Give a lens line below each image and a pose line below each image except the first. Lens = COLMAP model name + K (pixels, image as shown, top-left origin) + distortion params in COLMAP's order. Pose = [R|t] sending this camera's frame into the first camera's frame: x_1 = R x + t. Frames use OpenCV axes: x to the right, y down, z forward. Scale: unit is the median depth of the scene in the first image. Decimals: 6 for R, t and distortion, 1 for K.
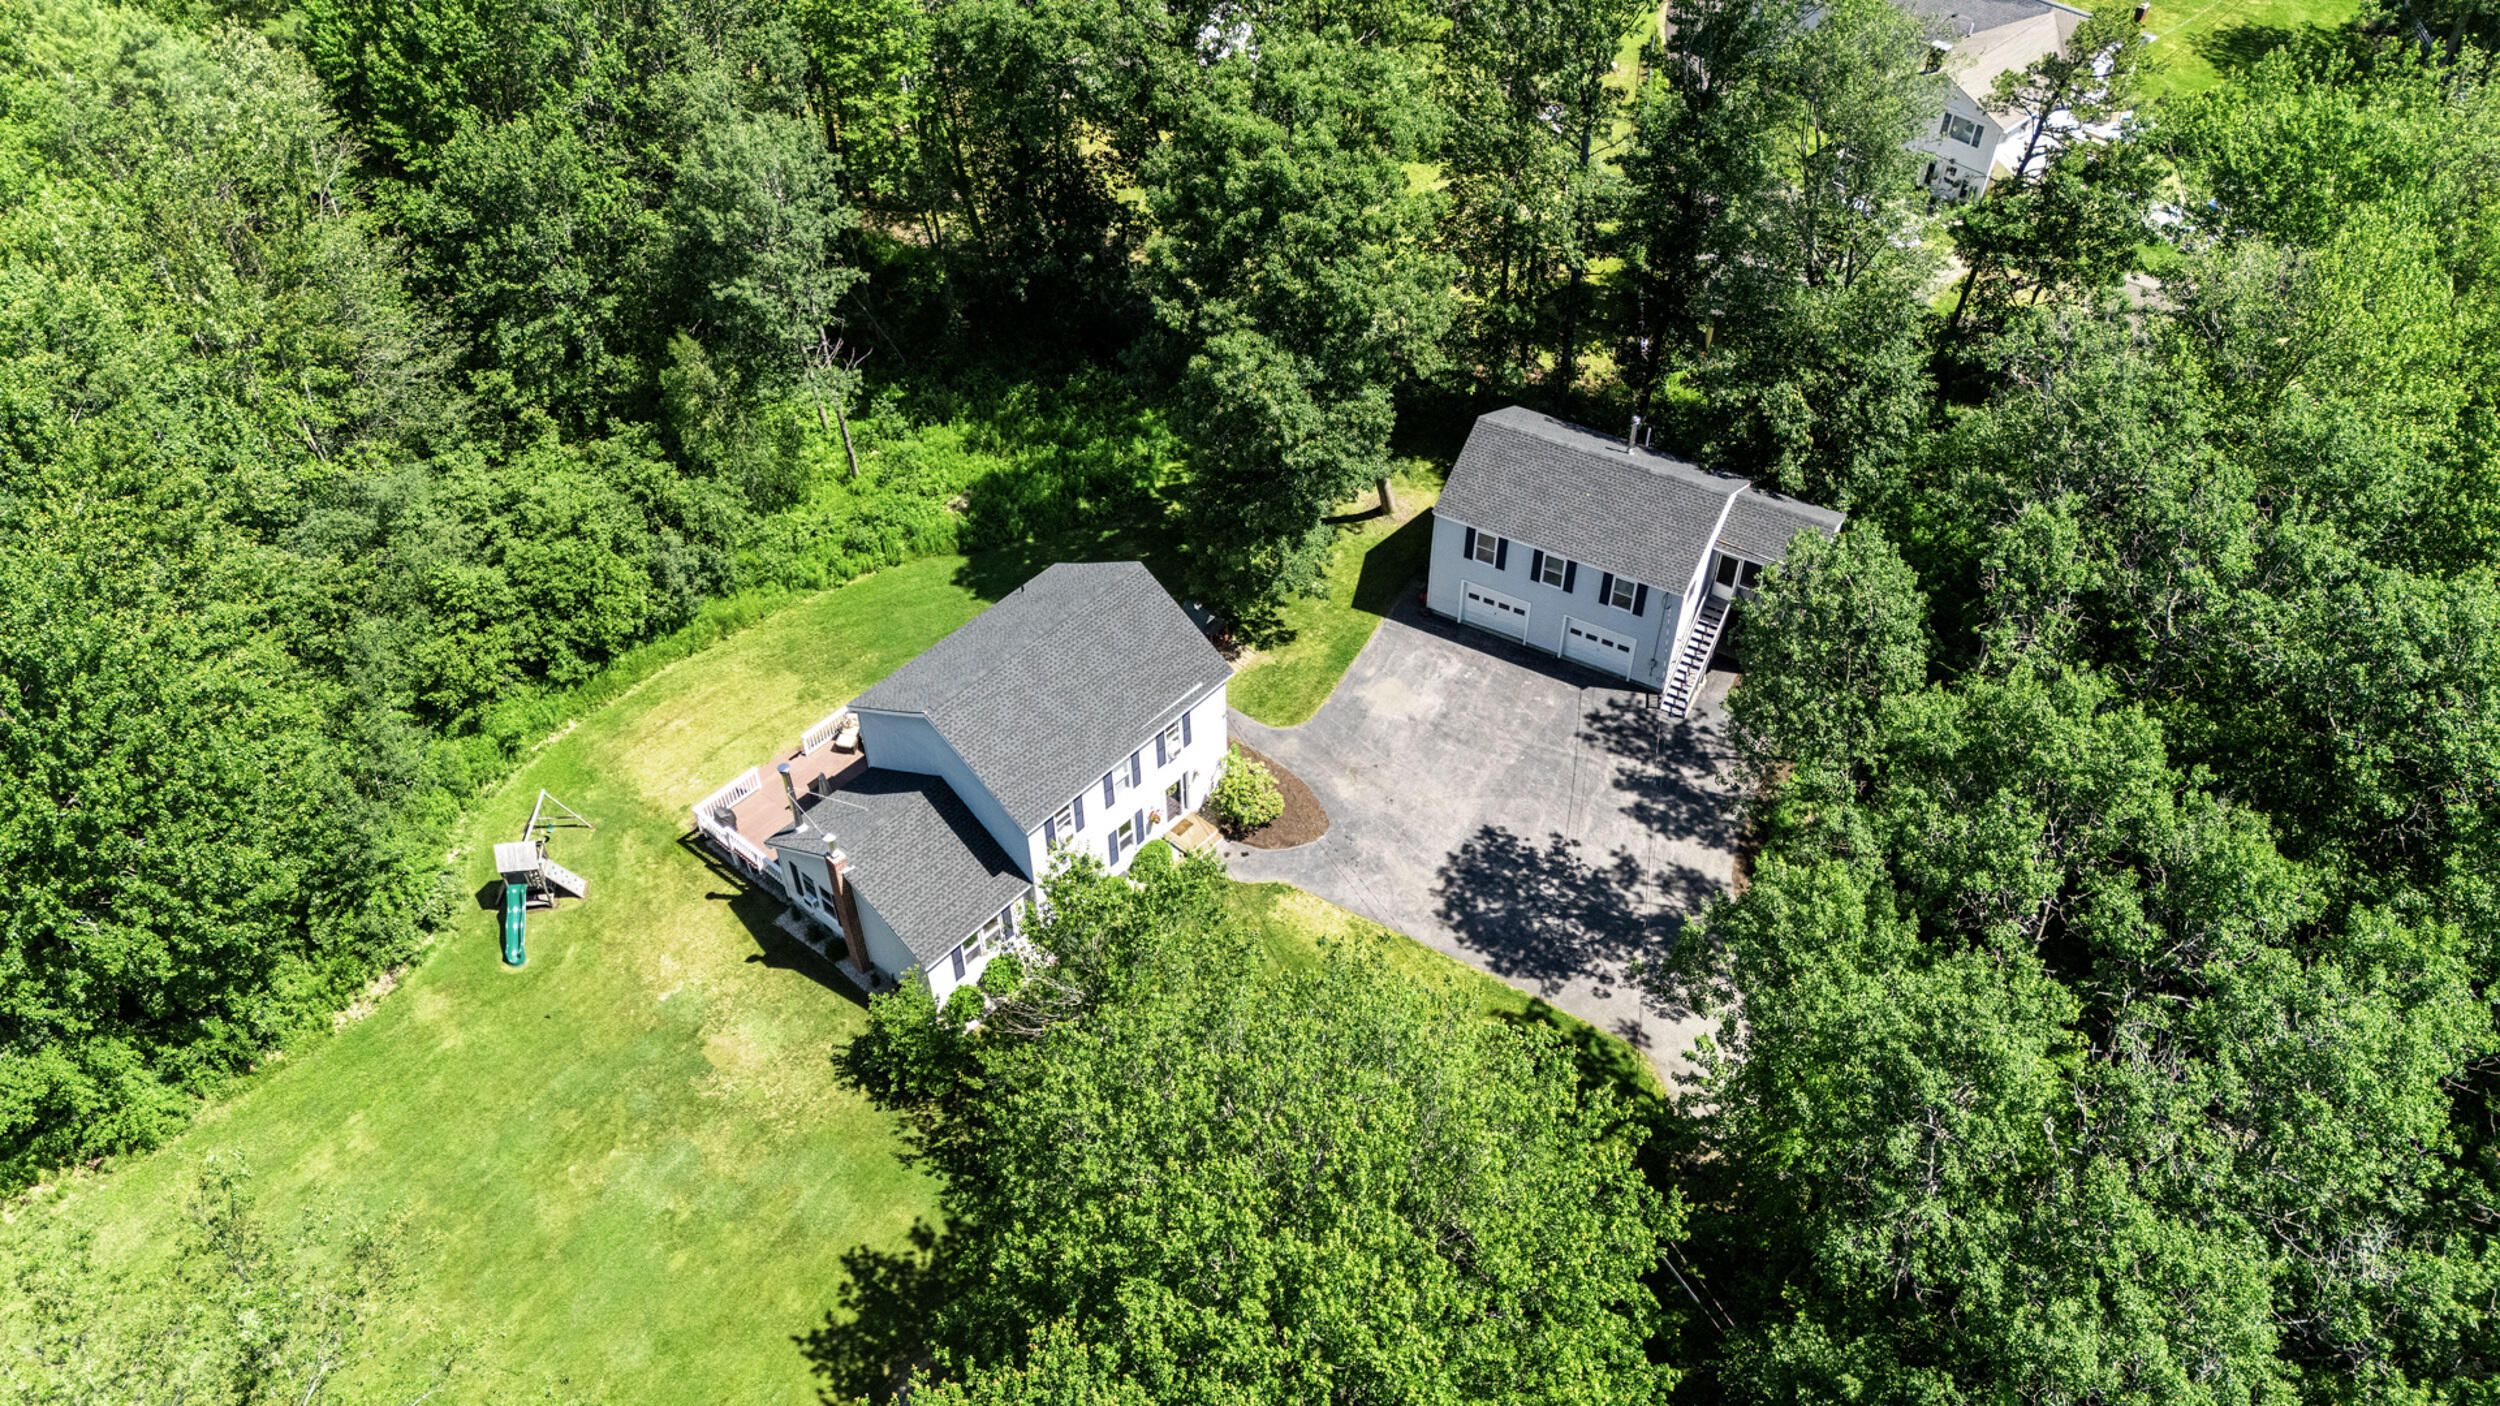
lens RADIAL K [[1833.2, 0, 1260.1], [0, 1833.2, 710.3], [0, 0, 1]] dist [0.071270, -0.020519]
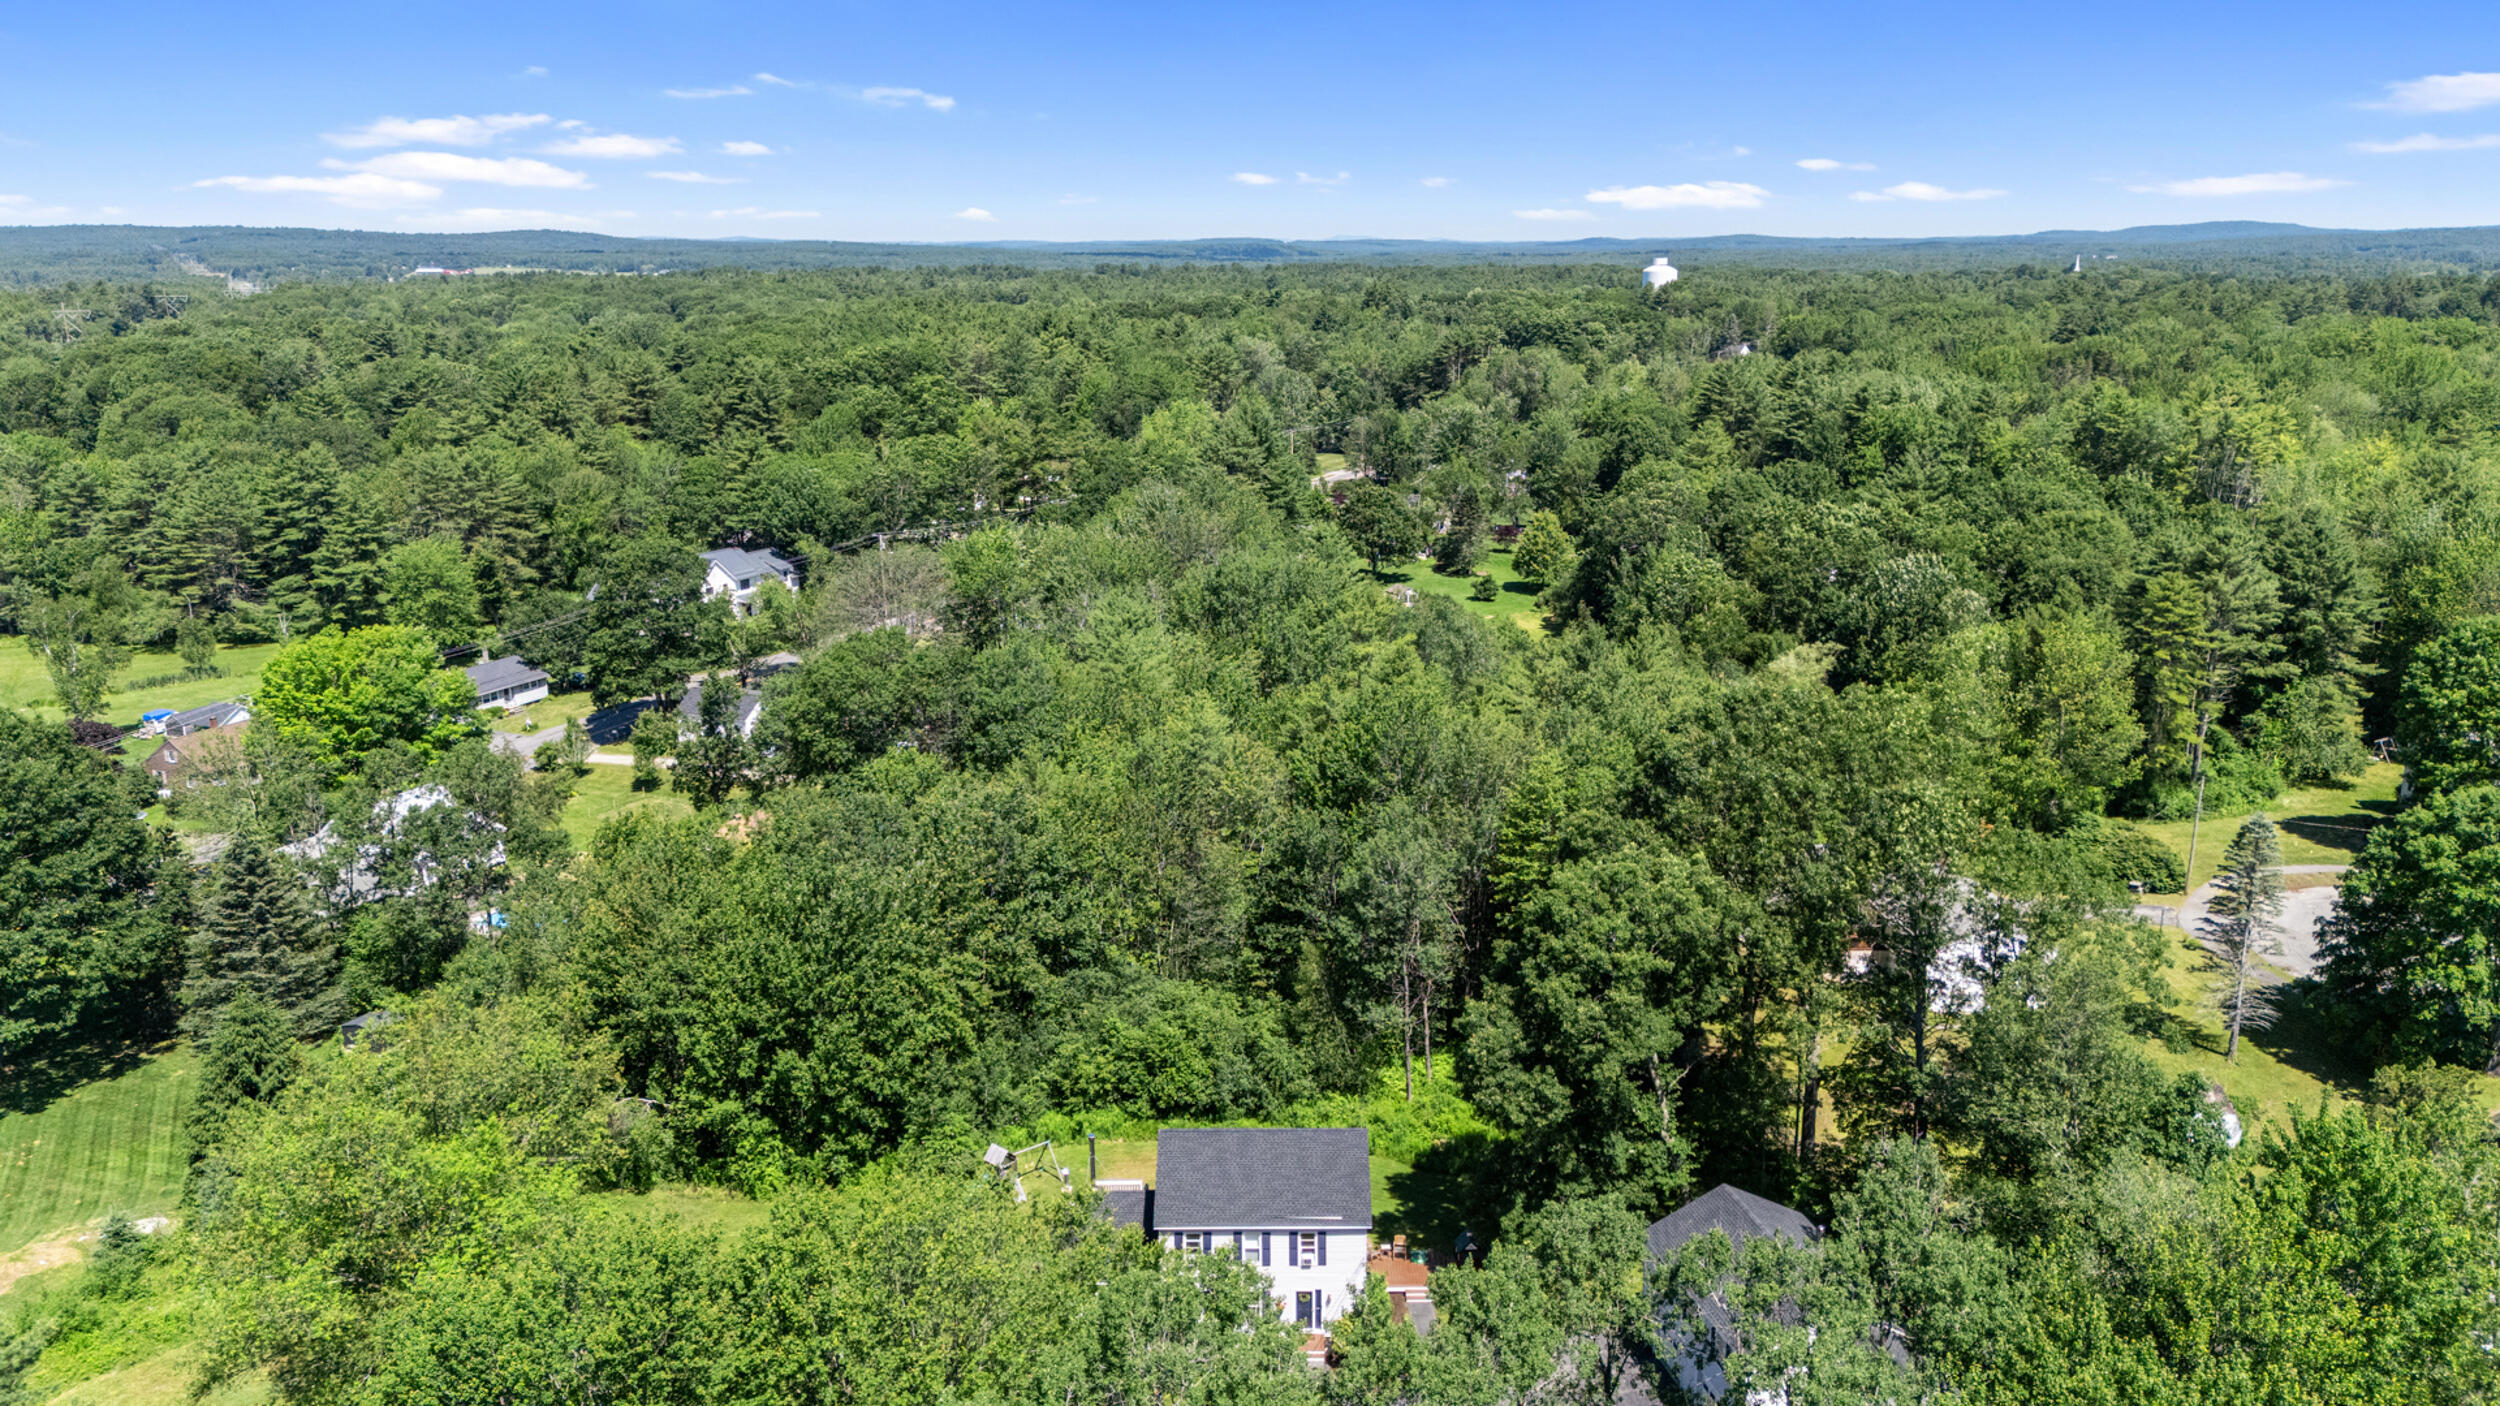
lens RADIAL K [[1833.2, 0, 1265.9], [0, 1833.2, 695.2], [0, 0, 1]] dist [0.071270, -0.020519]
pose [[0.657056, 0.171510, -0.734072, 0.776027], [-0.521786, 0.806280, -0.278661, 0.073873], [0.544074, 0.566125, 0.619262, -0.066424]]
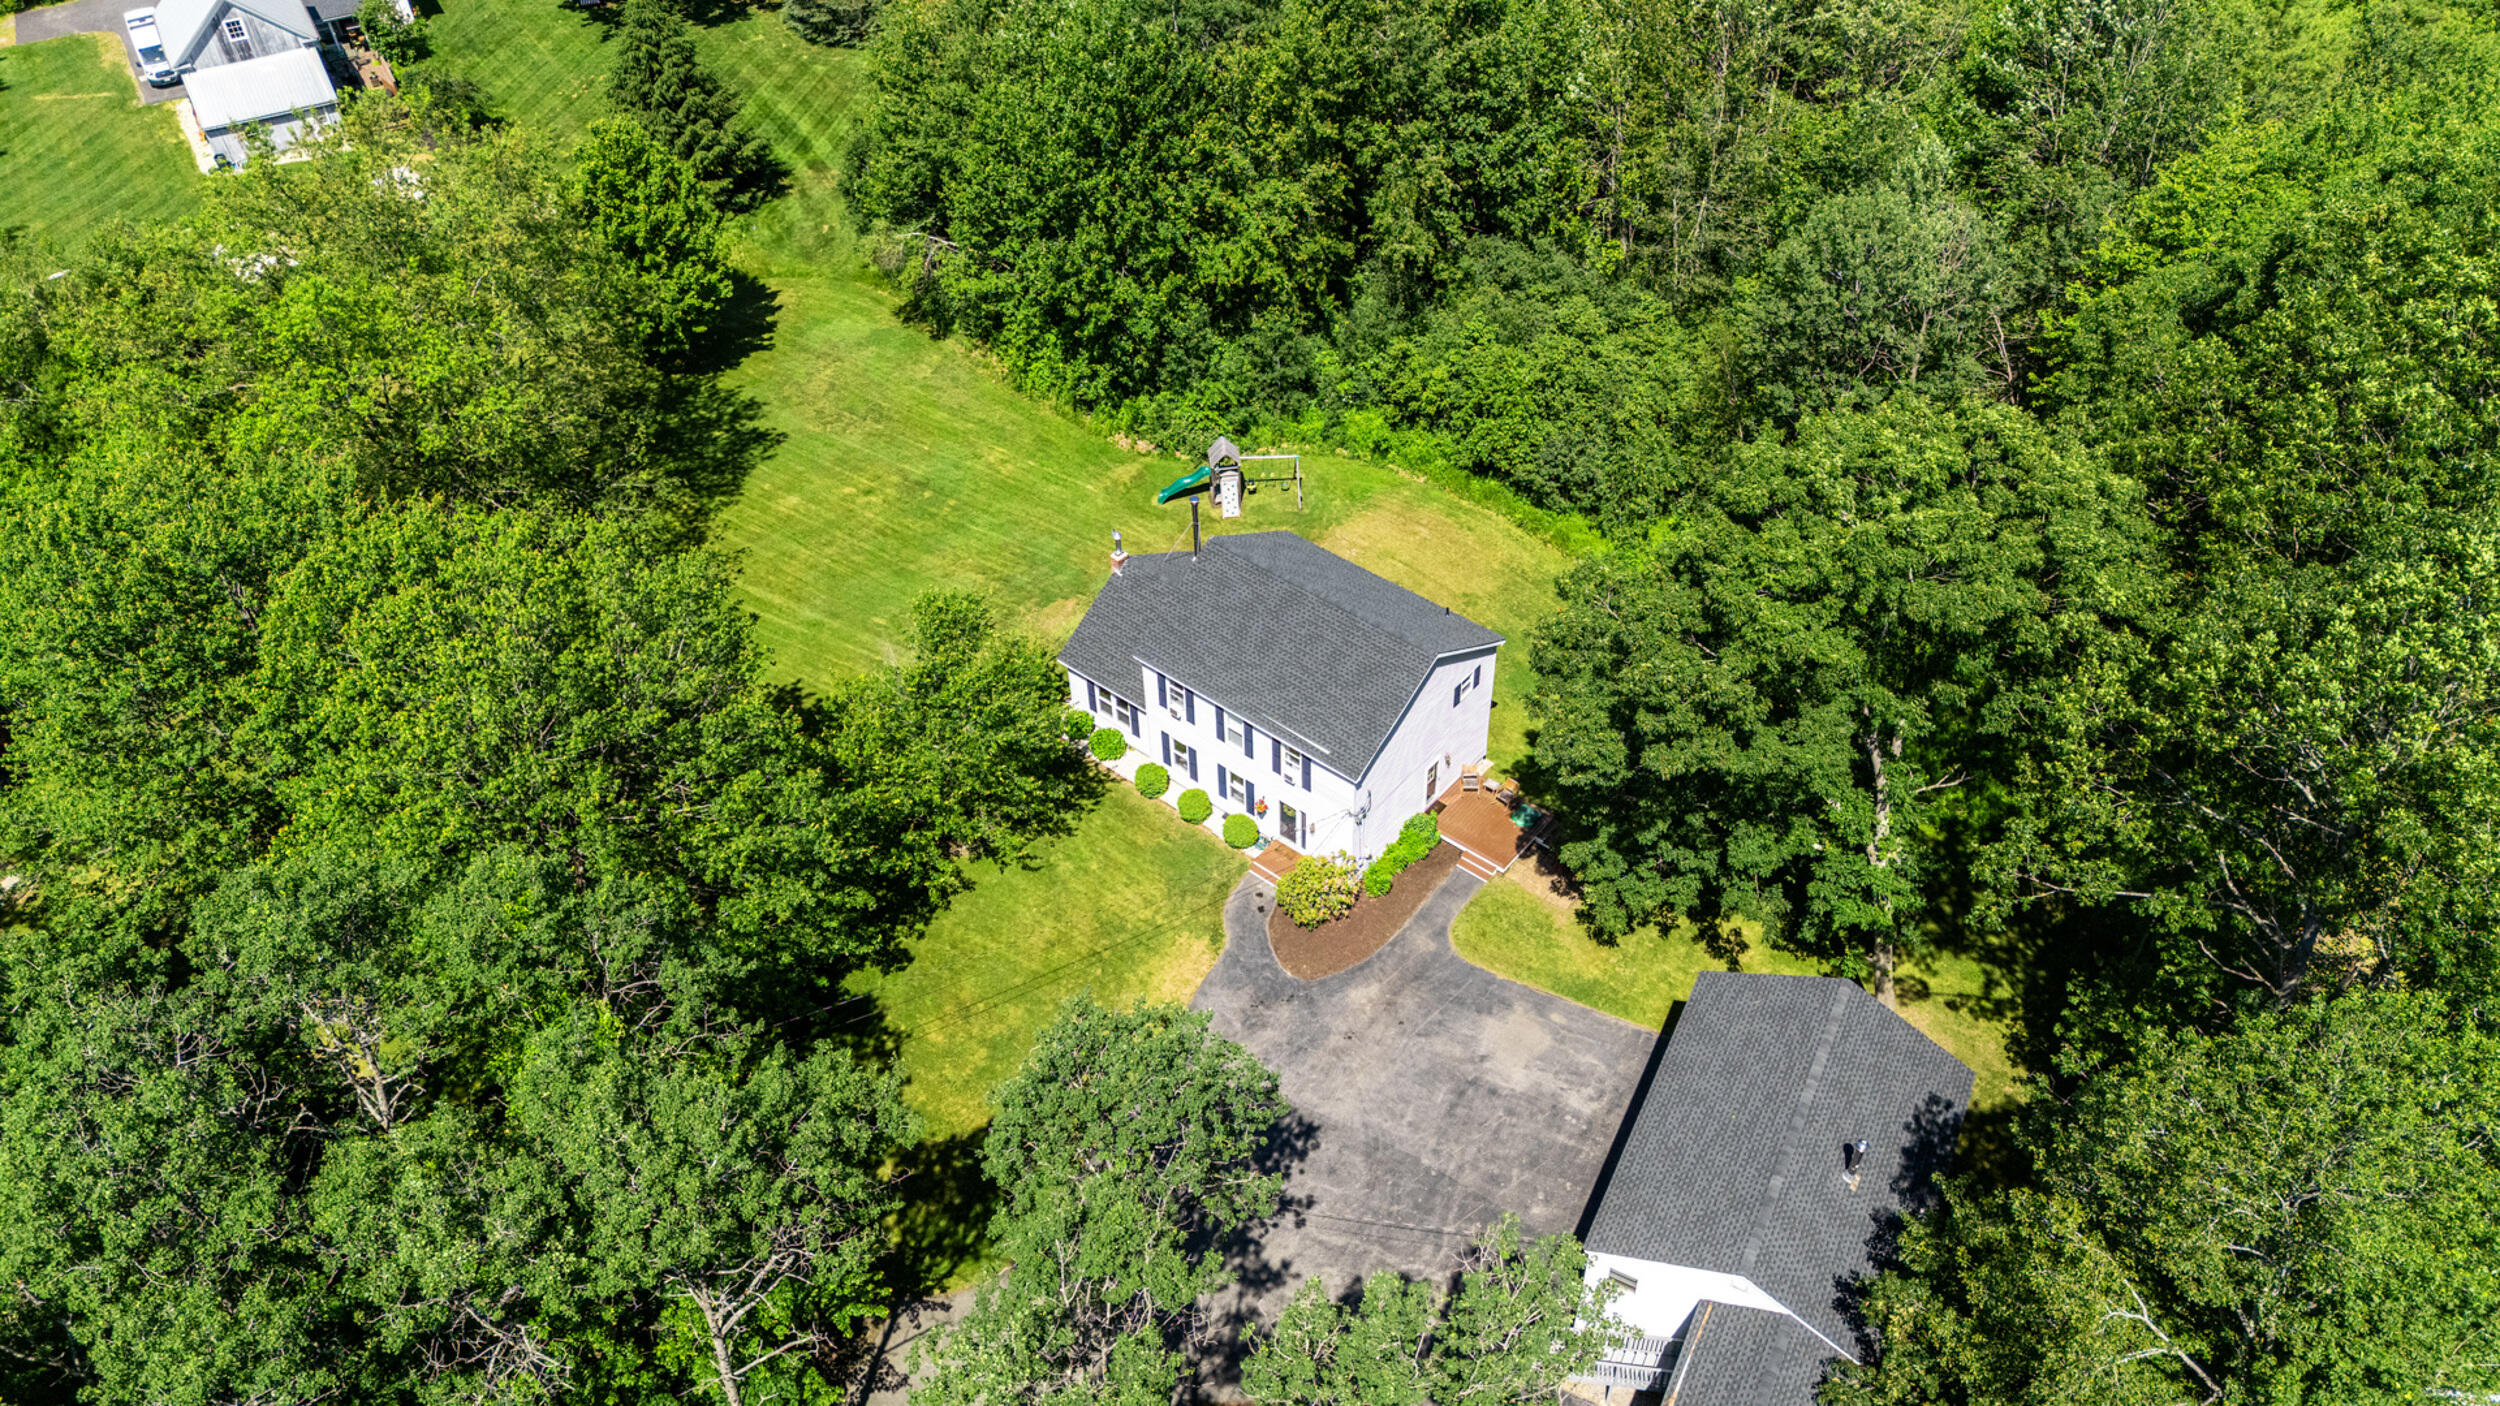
lens RADIAL K [[1833.2, 0, 1262.9], [0, 1833.2, 712.8], [0, 0, 1]] dist [0.071270, -0.020519]
pose [[0.021663, 0.694462, -0.719203, 0.592464], [-0.683229, 0.535465, 0.496464, -0.441332], [0.729883, 0.480625, 0.486076, 0.452909]]
